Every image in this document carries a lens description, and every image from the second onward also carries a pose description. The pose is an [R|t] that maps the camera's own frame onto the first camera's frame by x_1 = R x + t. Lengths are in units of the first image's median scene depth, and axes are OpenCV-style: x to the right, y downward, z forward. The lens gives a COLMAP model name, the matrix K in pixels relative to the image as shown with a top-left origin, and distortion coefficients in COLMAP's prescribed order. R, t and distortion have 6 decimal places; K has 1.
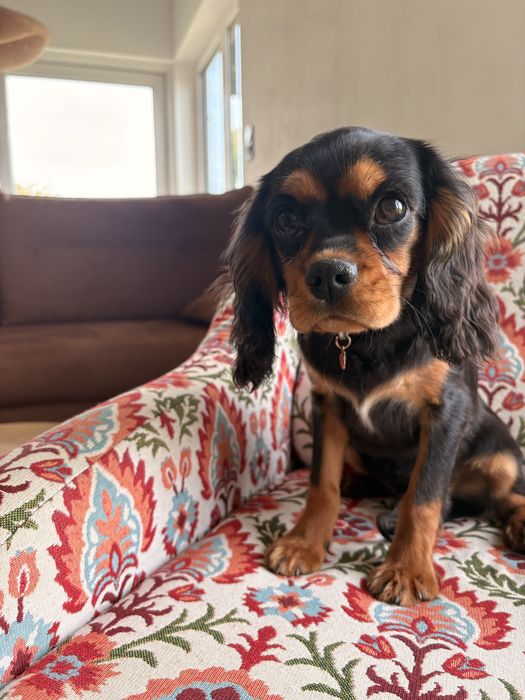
lens RADIAL K [[547.6, 0, 259.6], [0, 547.6, 342.3], [0, 0, 1]] dist [-0.003037, -0.027681]
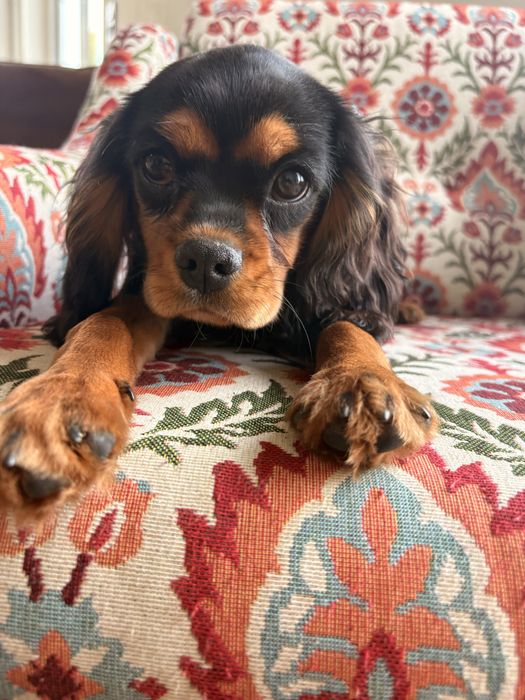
lens RADIAL K [[547.6, 0, 258.8], [0, 547.6, 364.3], [0, 0, 1]] dist [-0.003037, -0.027681]
pose [[0.949830, -0.021831, 0.312003, -0.146720], [-0.021504, 0.990642, 0.134779, 0.364267], [-0.312026, -0.134727, 0.940472, -0.009313]]
